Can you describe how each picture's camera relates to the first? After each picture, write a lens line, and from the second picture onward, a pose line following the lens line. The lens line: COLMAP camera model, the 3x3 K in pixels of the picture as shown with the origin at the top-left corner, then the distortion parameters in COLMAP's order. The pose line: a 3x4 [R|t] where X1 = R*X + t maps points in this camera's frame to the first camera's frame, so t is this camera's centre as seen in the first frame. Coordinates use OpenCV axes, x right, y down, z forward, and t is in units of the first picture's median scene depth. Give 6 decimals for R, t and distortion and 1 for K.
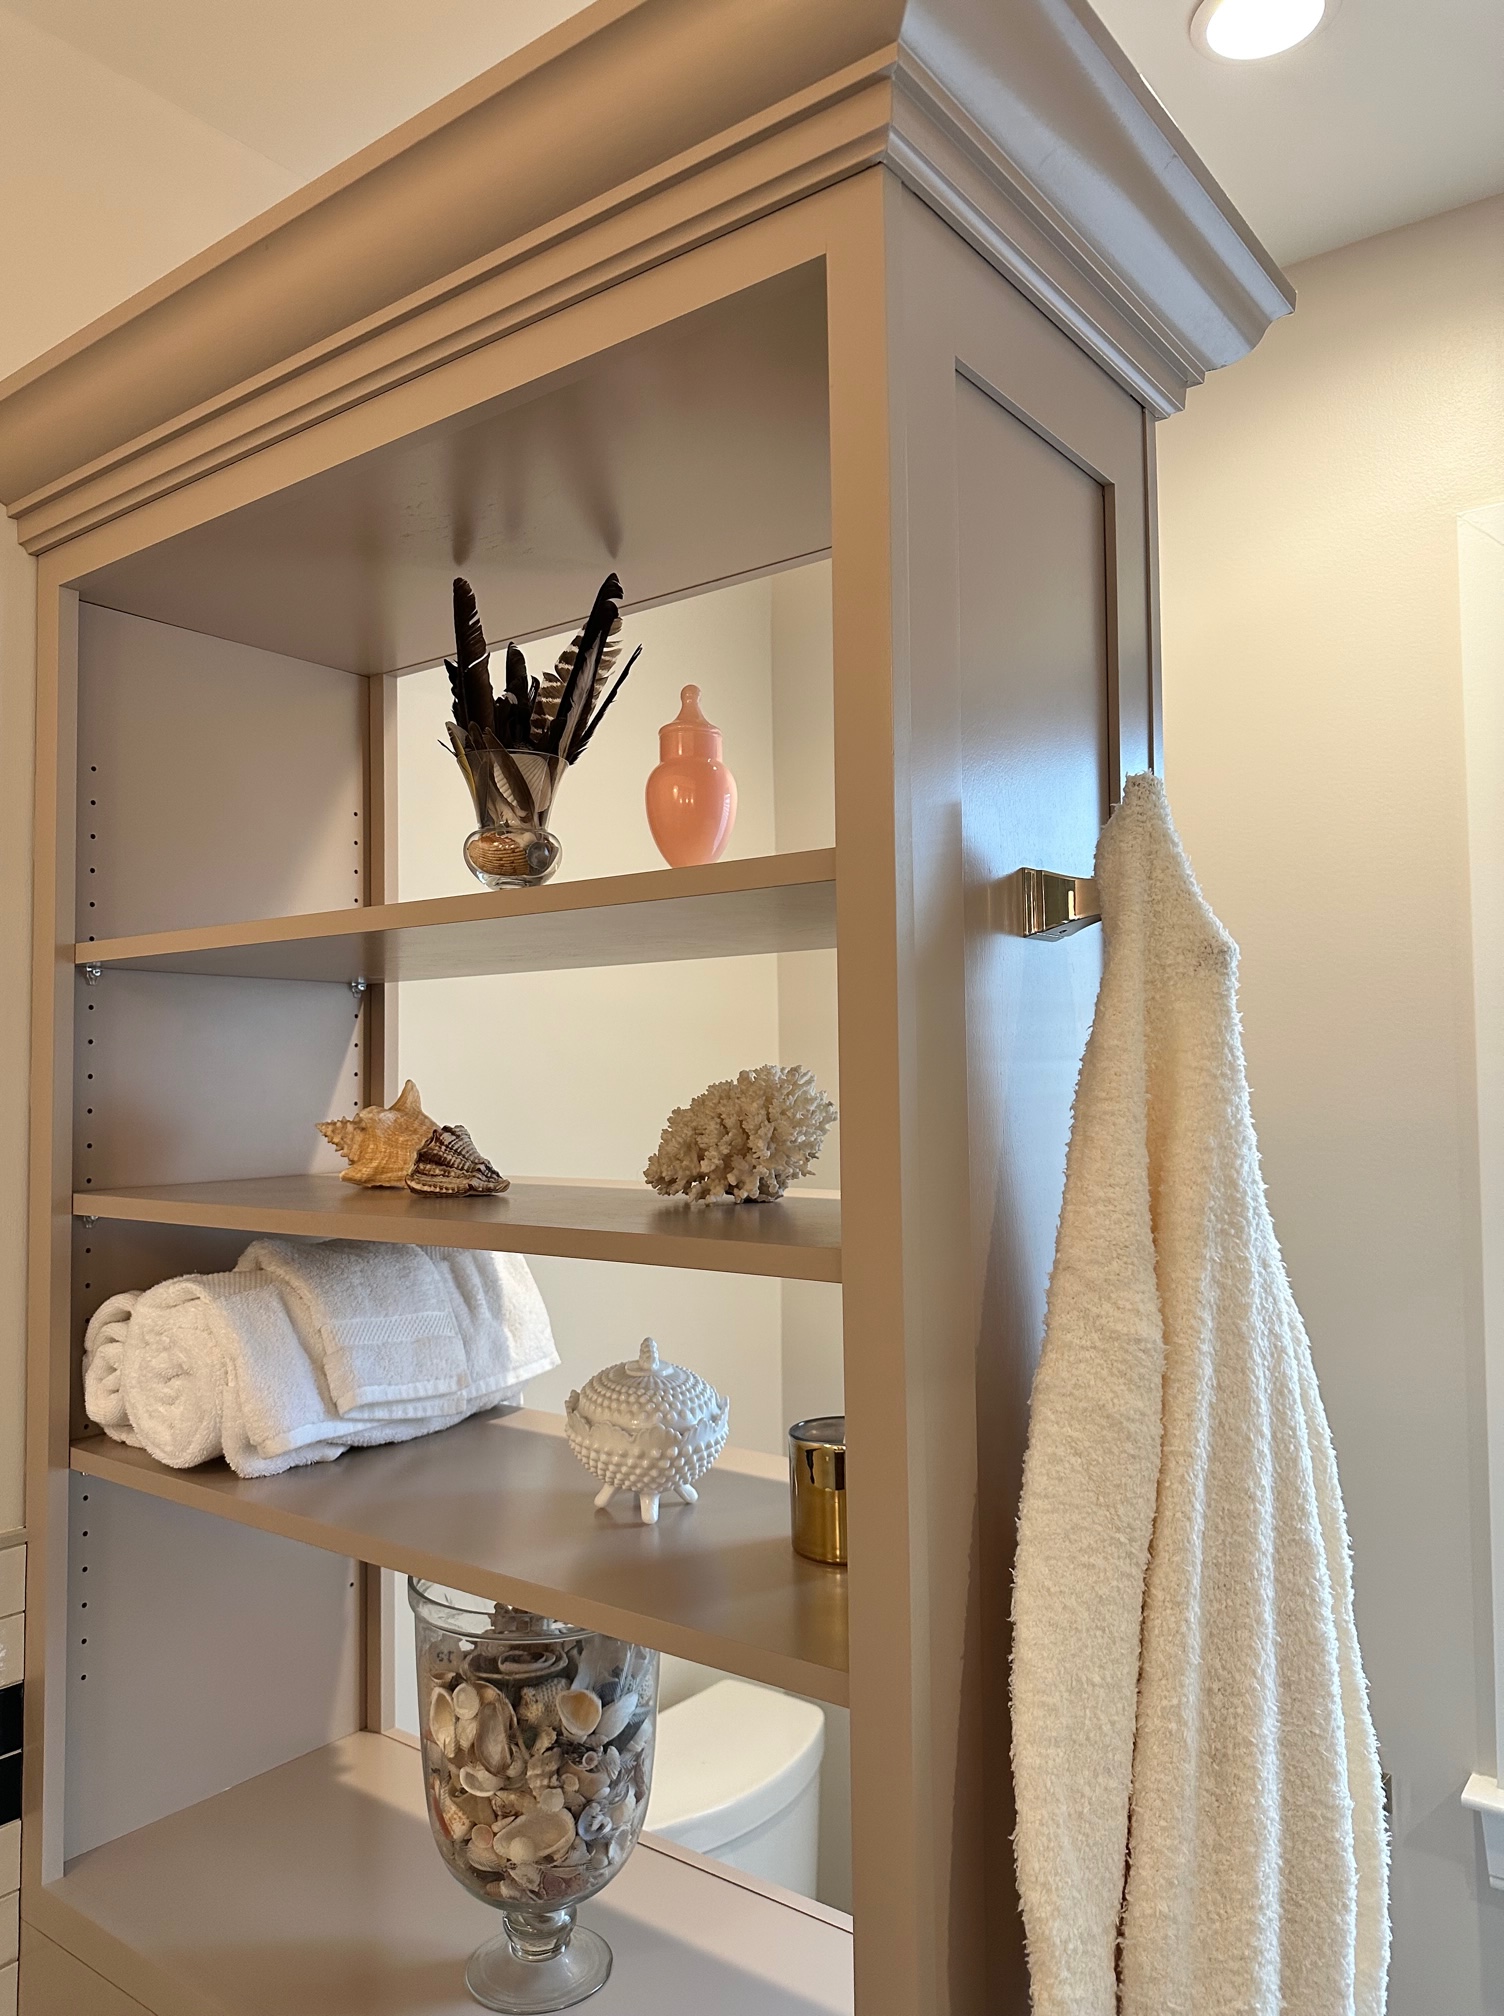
lens RADIAL K [[1416.3, 0, 760.8], [0, 1416.3, 1019.7], [0, 0, 1]] dist [0.053878, -0.010618]
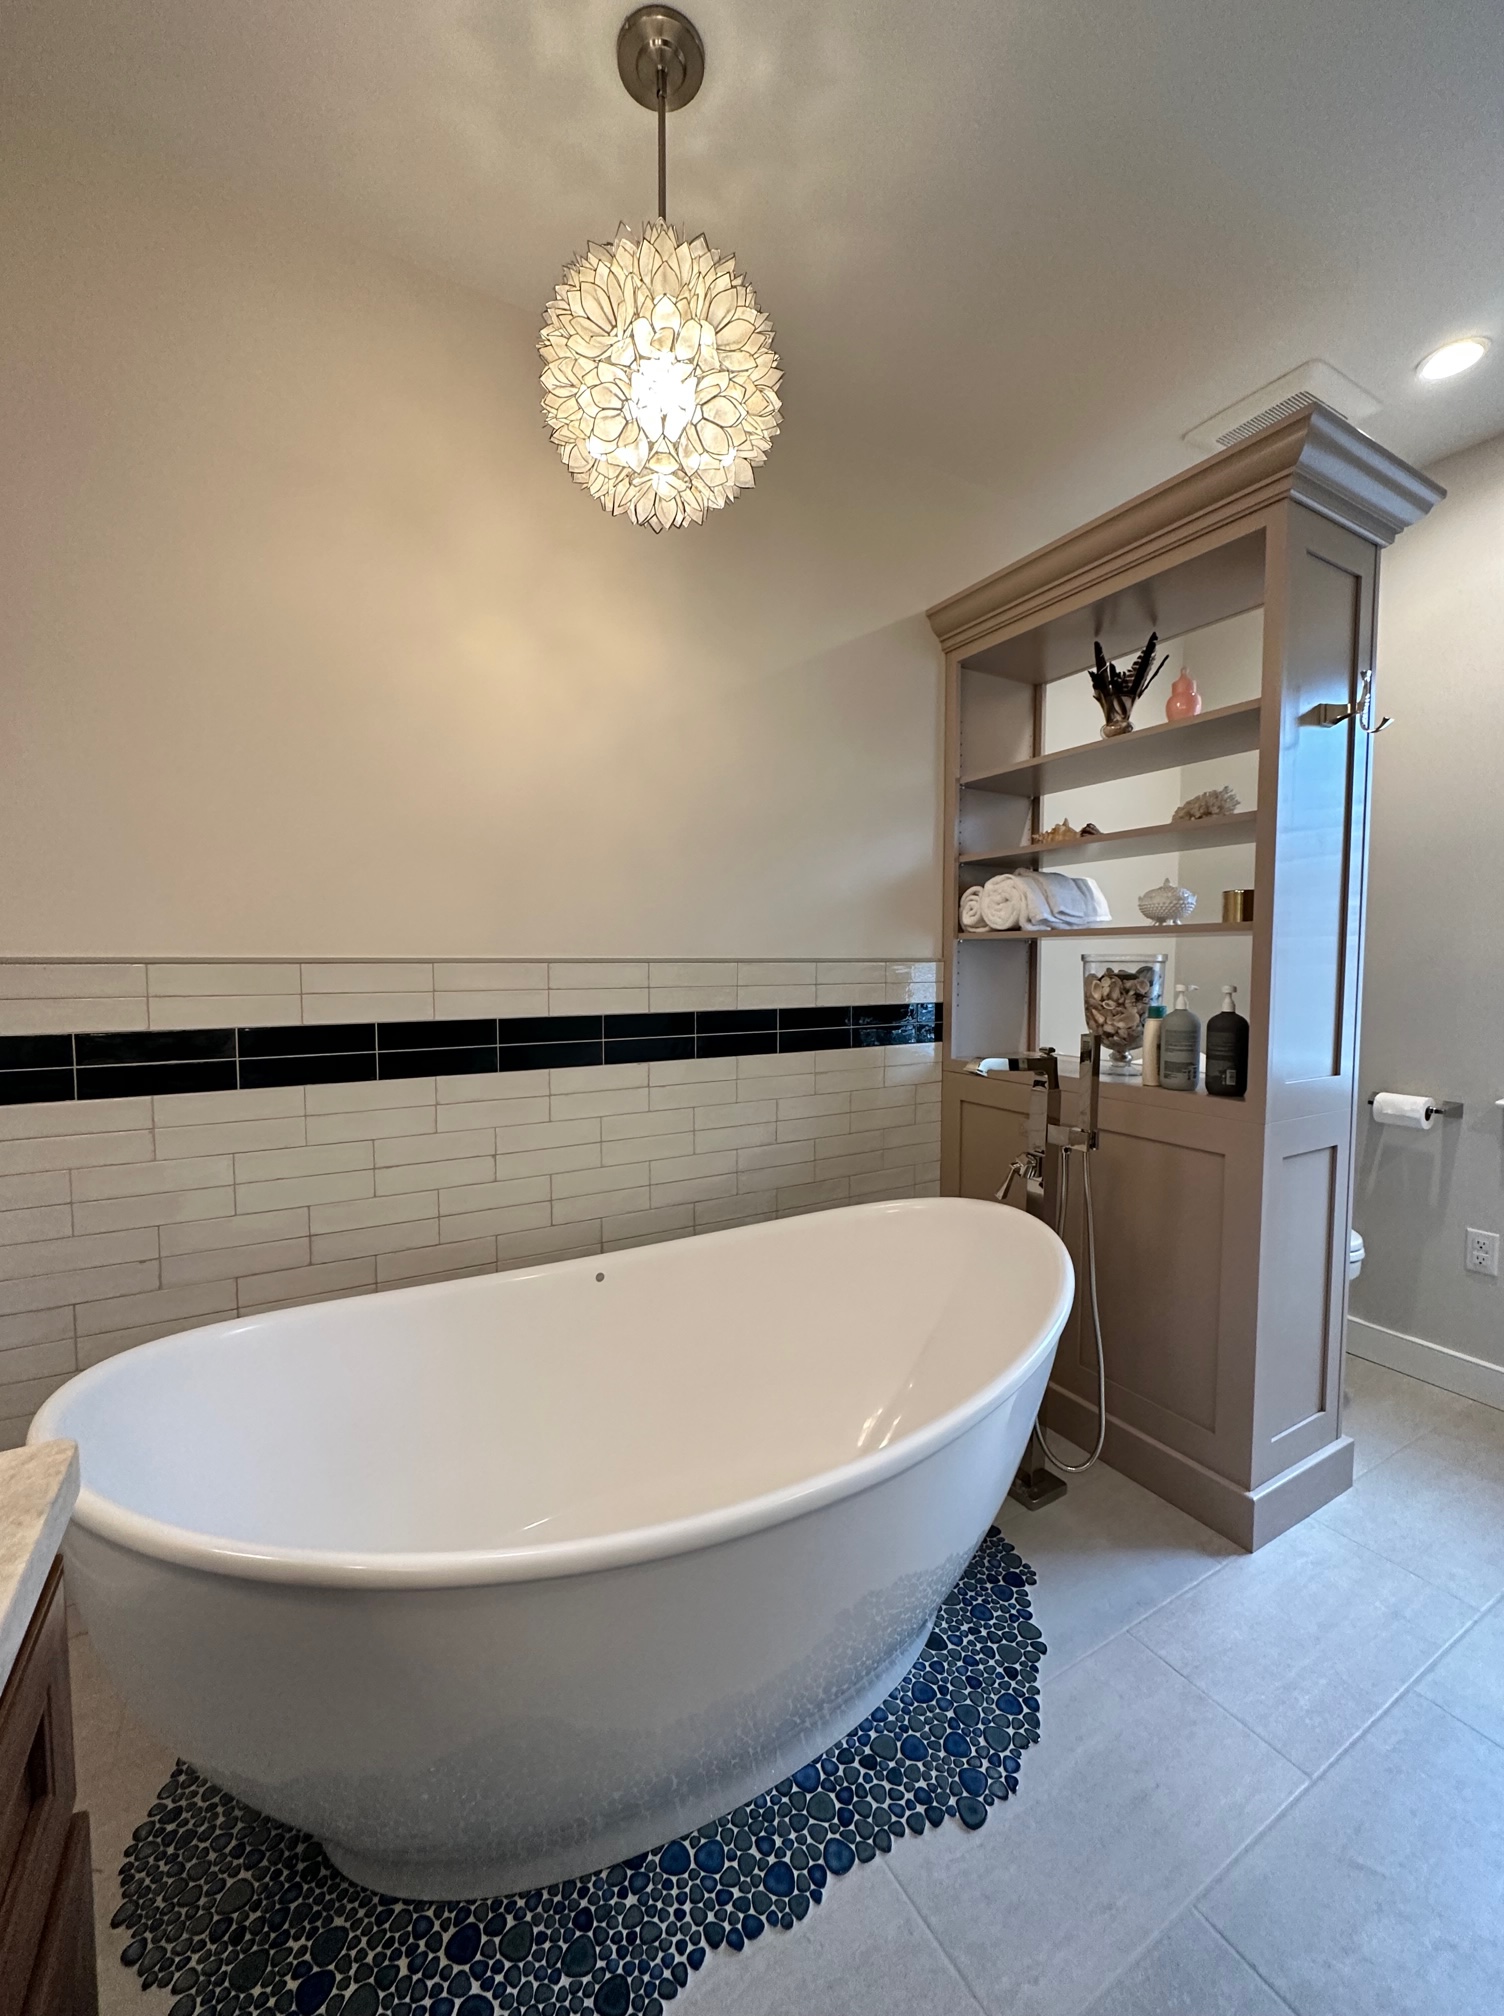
lens RADIAL K [[804.0, 0, 755.0], [0, 804.0, 1005.7], [0, 0, 1]] dist [-0.003607, 0.000938]
pose [[0.924506, 0.035407, -0.379519, -0.220096], [0.003280, 0.994901, 0.100807, 0.296532], [0.381153, -0.094442, 0.919675, -0.947531]]
